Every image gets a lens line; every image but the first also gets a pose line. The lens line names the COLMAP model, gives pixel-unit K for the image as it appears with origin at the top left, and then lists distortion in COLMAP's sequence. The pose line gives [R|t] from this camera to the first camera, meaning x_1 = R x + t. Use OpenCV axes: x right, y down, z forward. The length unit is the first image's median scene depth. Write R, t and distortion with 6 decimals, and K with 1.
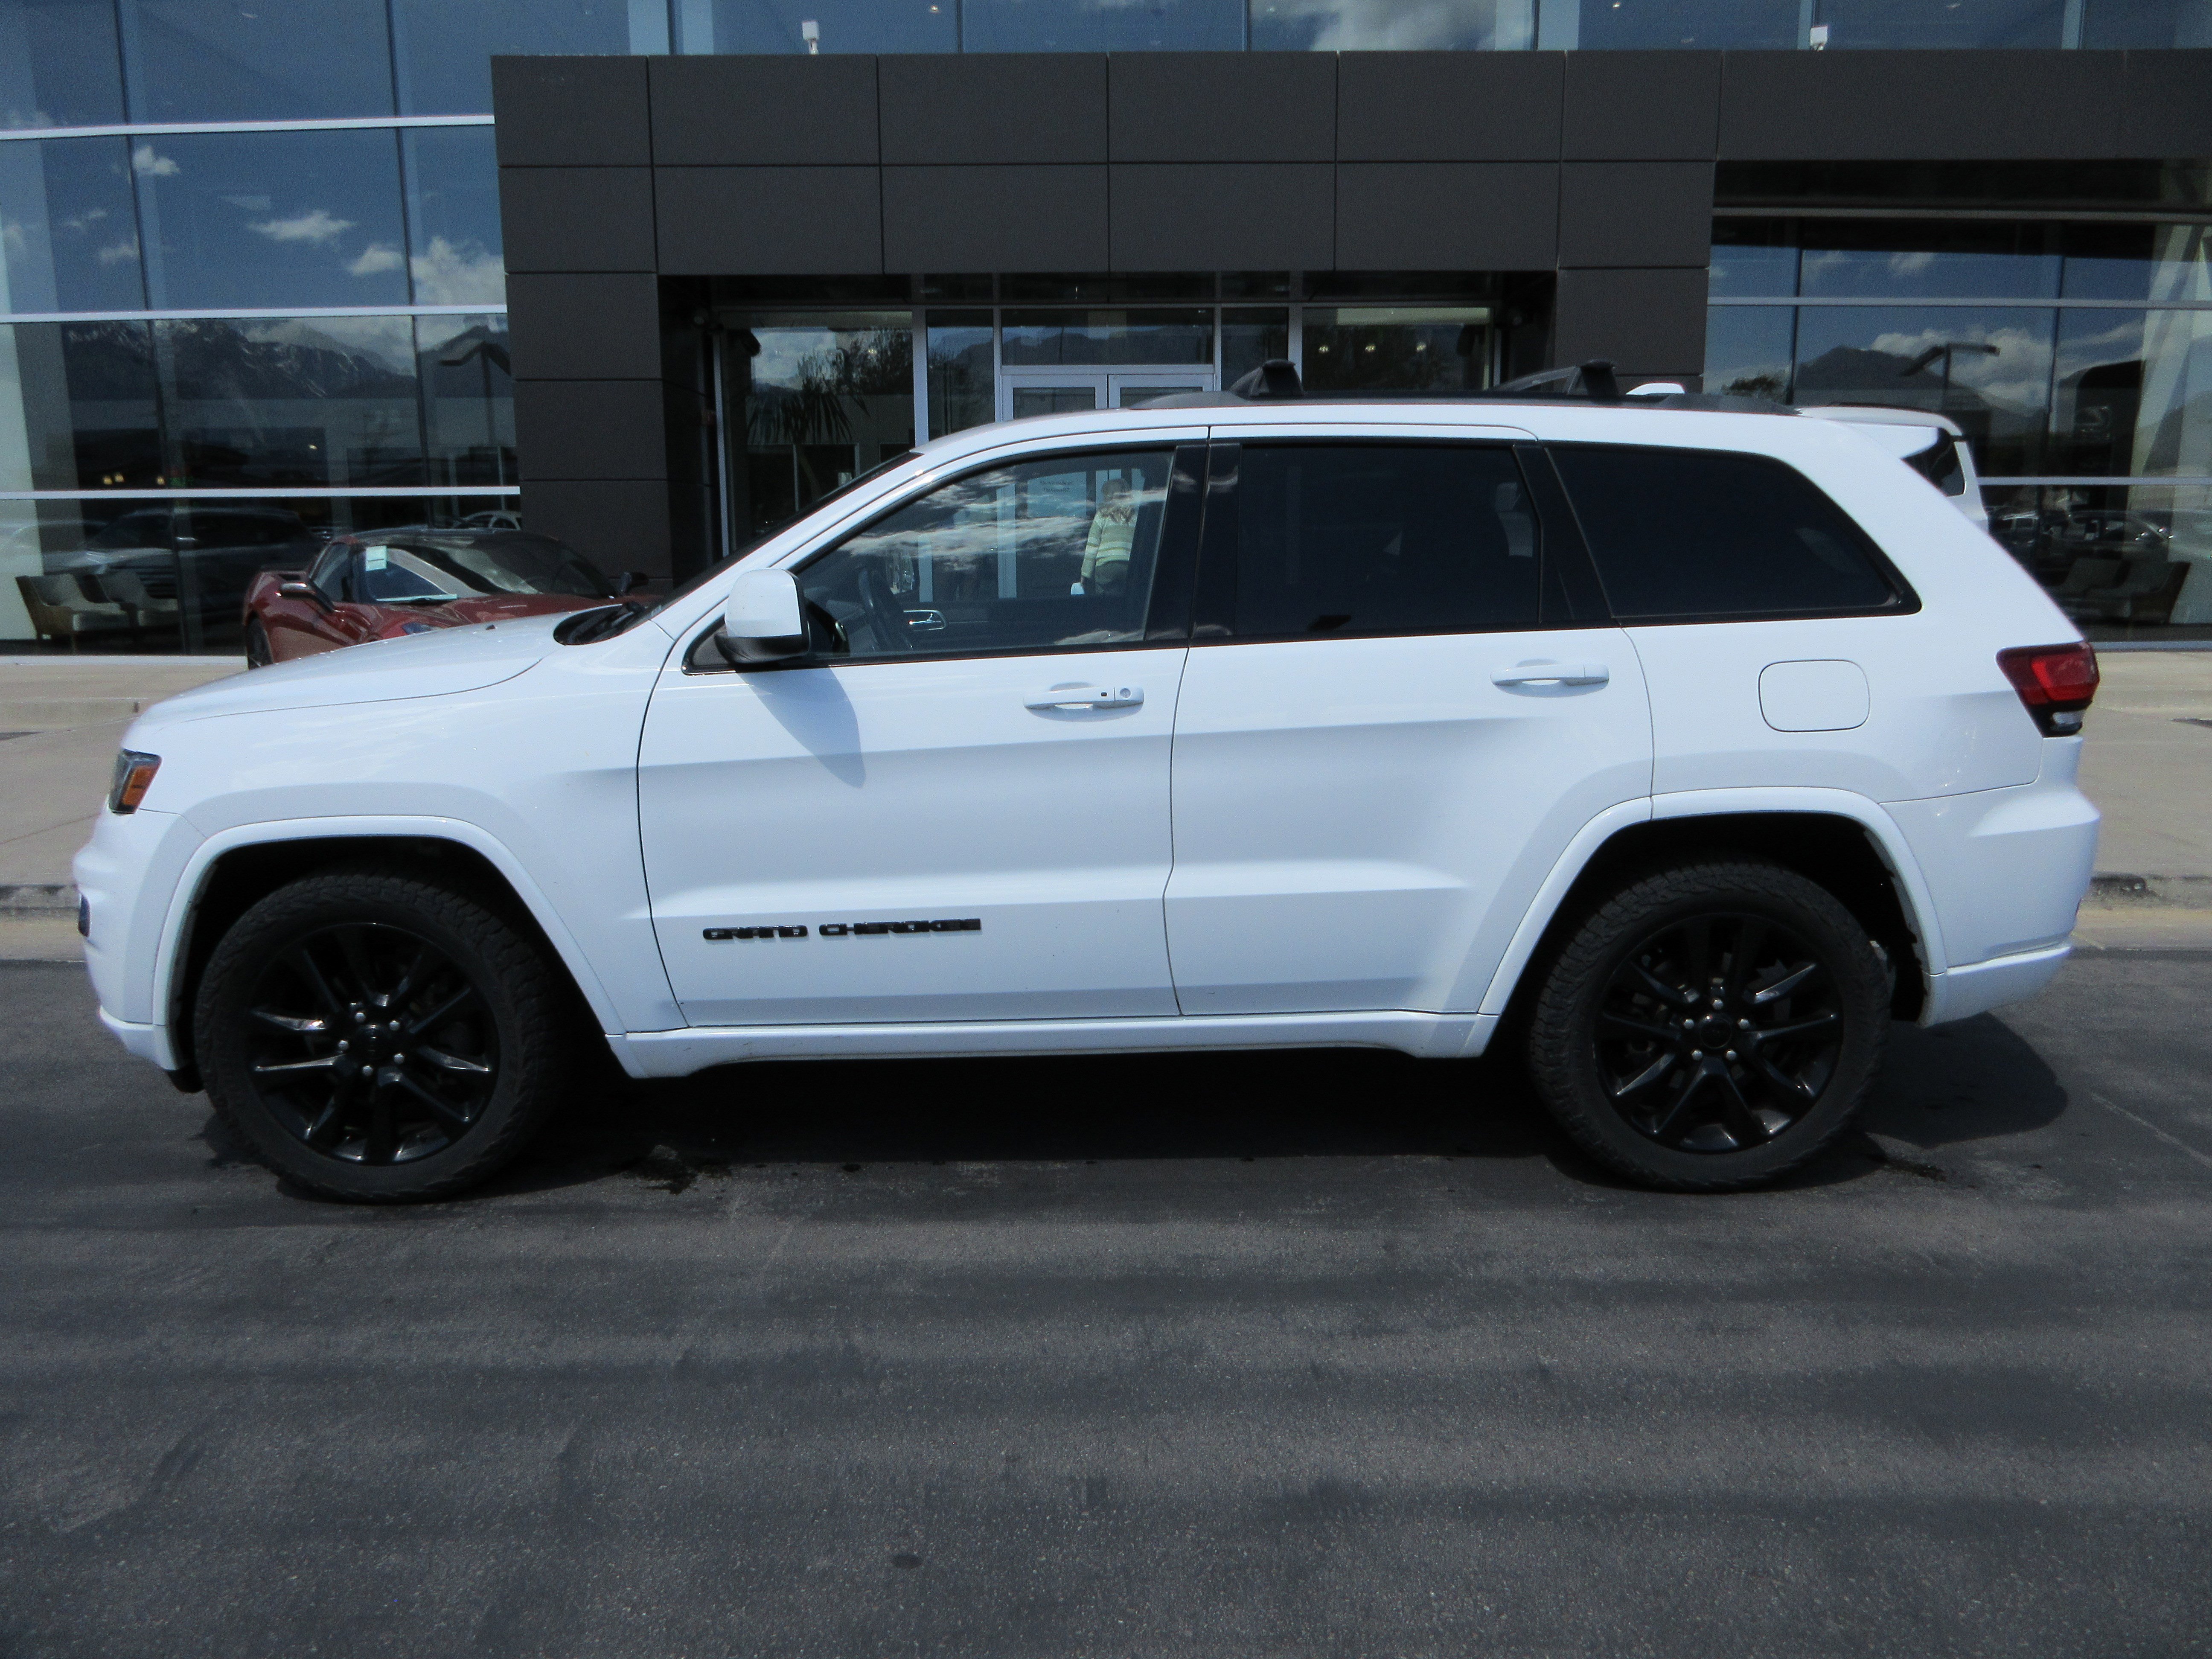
lens RADIAL K [[1639.3, 0, 1108.0], [0, 1639.3, 817.5], [0, 0, 1]] dist [-0.003974, 0.010622]
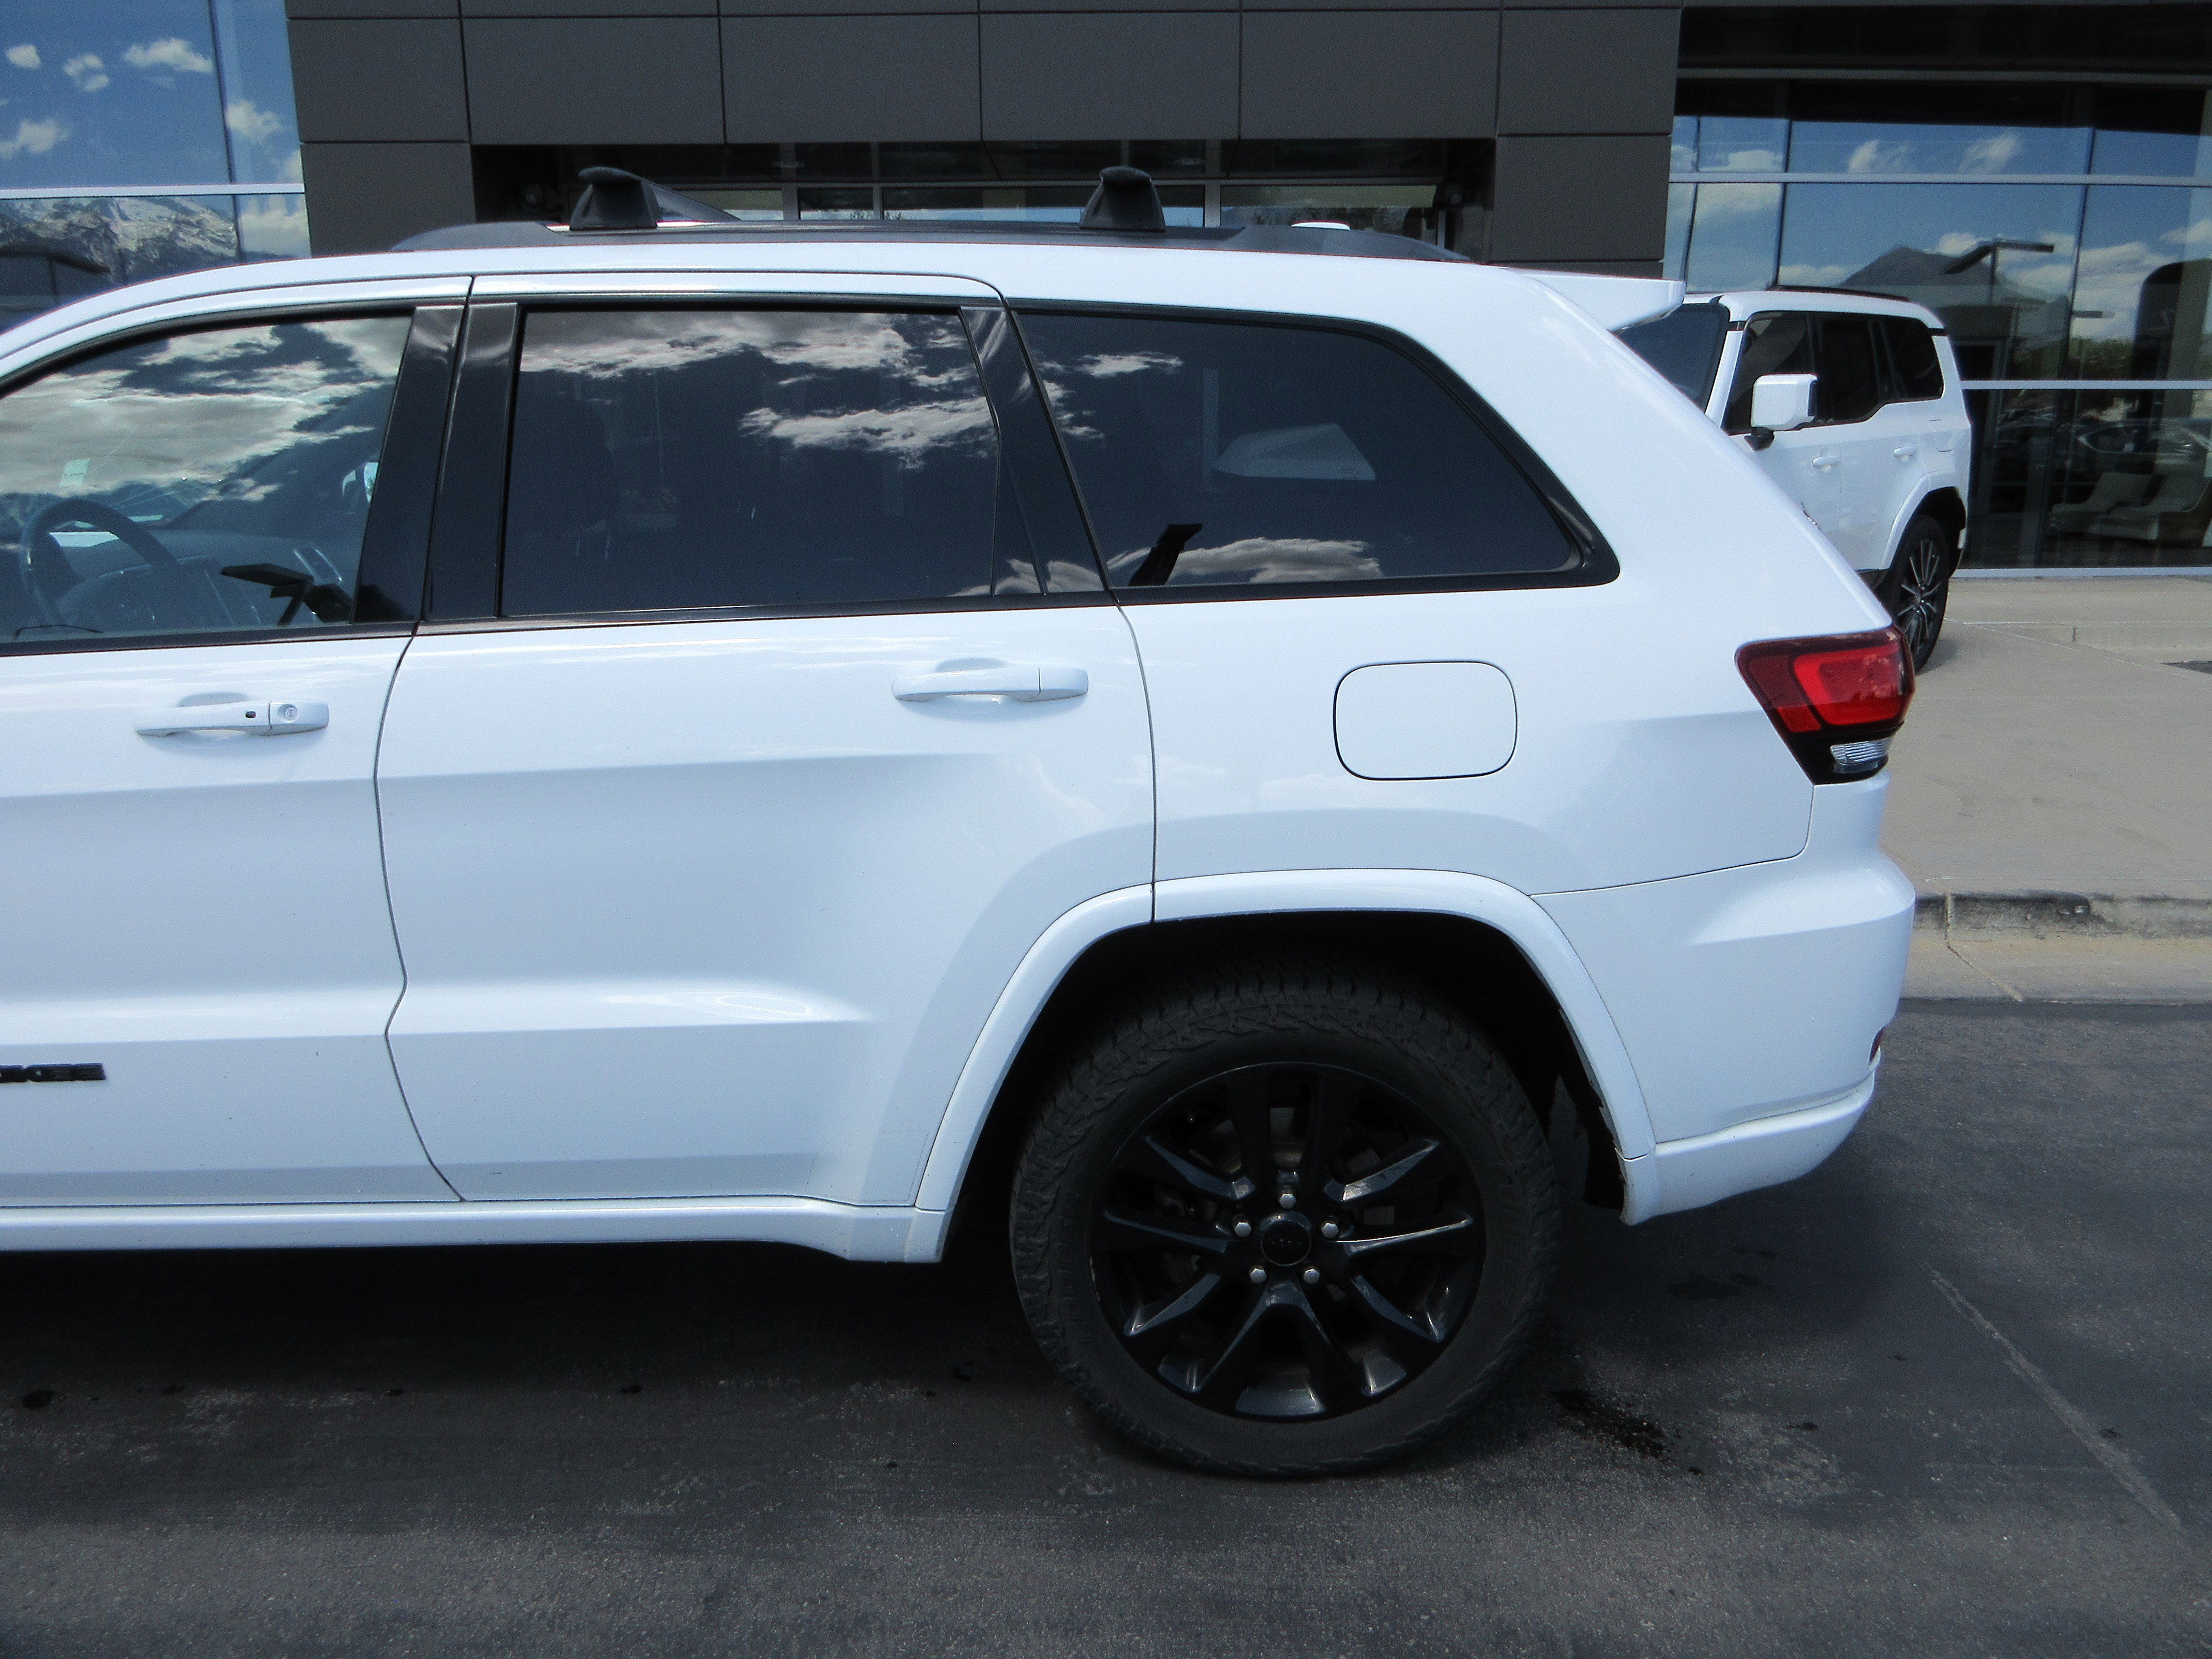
lens RADIAL K [[1639.3, 0, 1109.1], [0, 1639.3, 815.9], [0, 0, 1]] dist [-0.003974, 0.010622]
pose [[0.999712, 0.007448, -0.022832, 0.315263], [-0.006214, 0.998541, 0.053647, -0.068136], [0.023198, -0.053490, 0.998299, 0.369783]]
